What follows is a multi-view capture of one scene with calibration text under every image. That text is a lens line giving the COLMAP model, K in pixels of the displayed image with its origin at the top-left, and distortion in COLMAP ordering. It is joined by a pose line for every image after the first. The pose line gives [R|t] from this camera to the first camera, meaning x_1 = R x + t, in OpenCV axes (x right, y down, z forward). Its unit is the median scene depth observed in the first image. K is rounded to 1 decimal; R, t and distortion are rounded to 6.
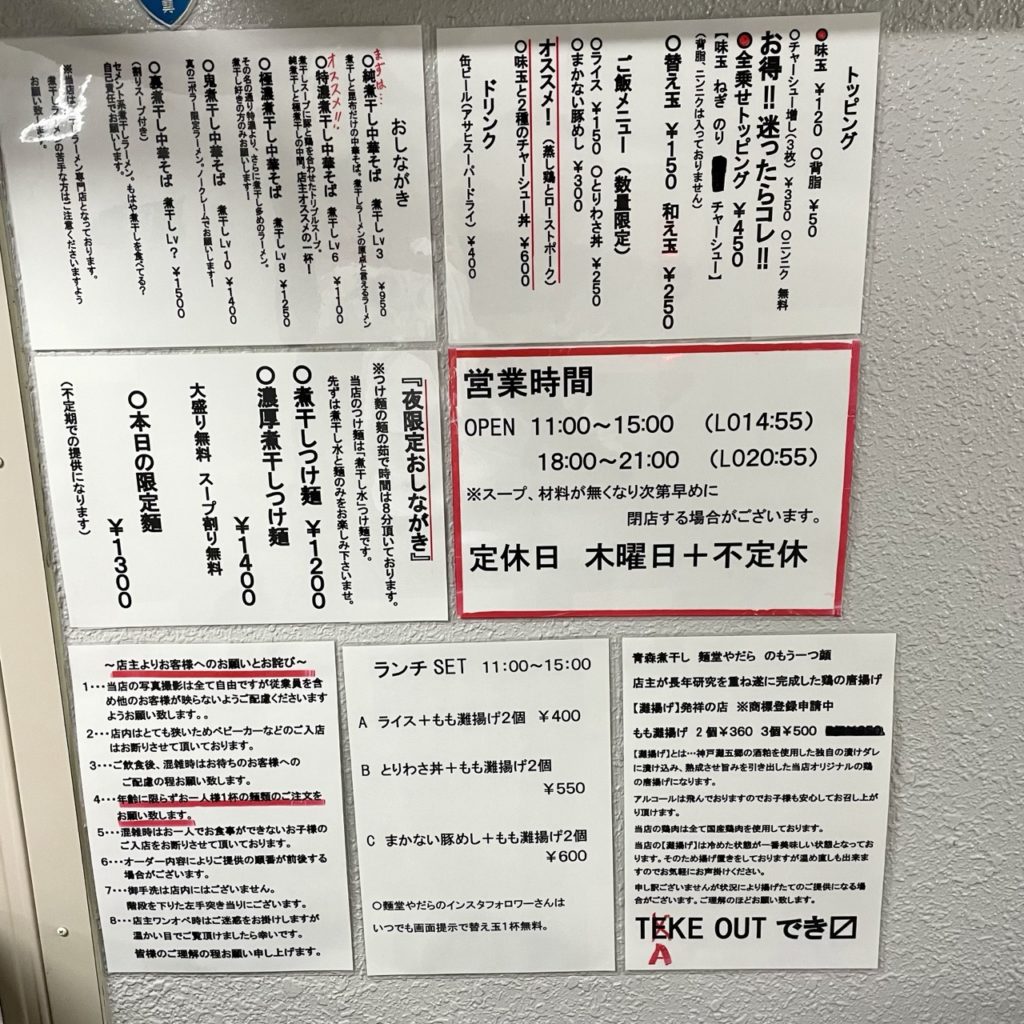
lens RADIAL K [[1053.6, 0, 512.8], [0, 1053.6, 517.7], [0, 0, 1]] dist [0.056017, 0.000000]
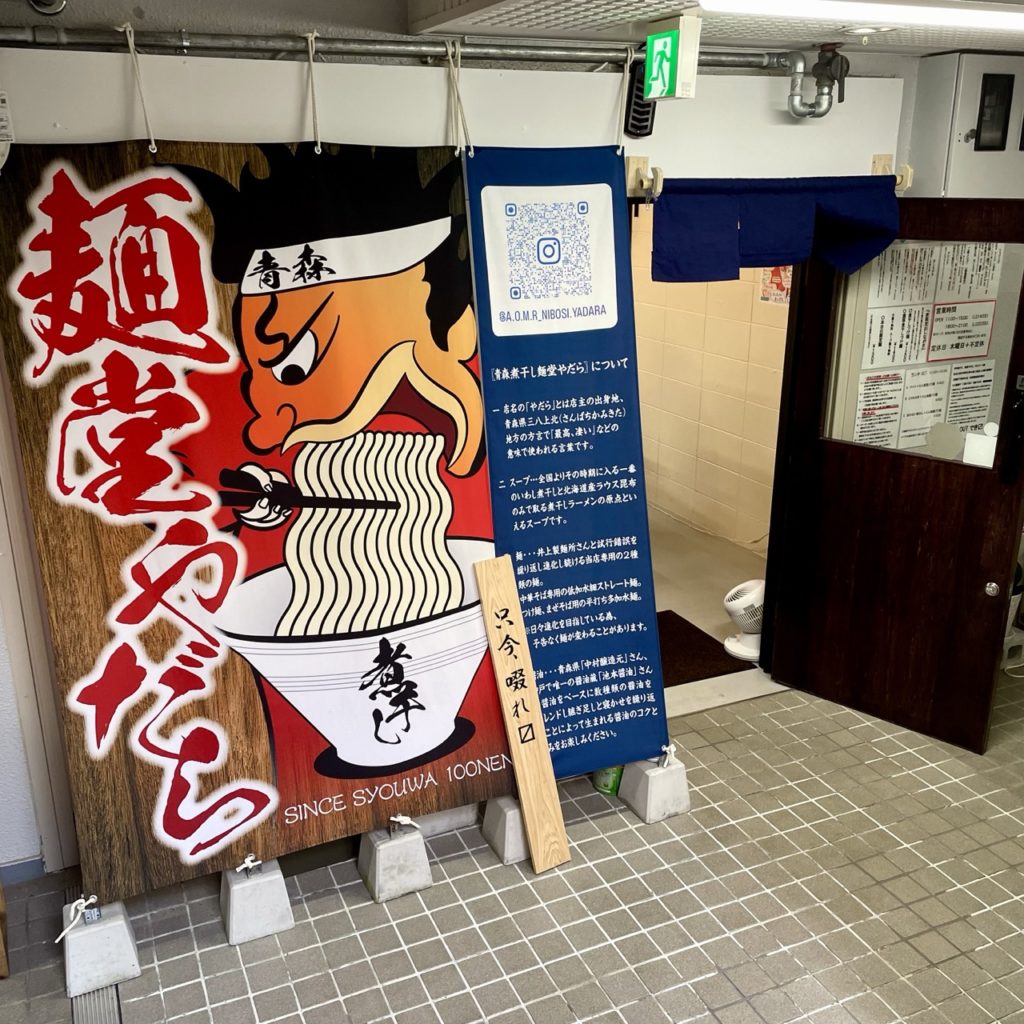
lens RADIAL K [[1053.6, 0, 512.0], [0, 1053.6, 509.3], [0, 0, 1]] dist [0.056017, 0.000000]
pose [[0.899187, -0.114480, 0.422323, -3.860819], [0.090252, 0.992938, 0.076998, 0.219196], [-0.428155, -0.031120, 0.903169, -2.550637]]
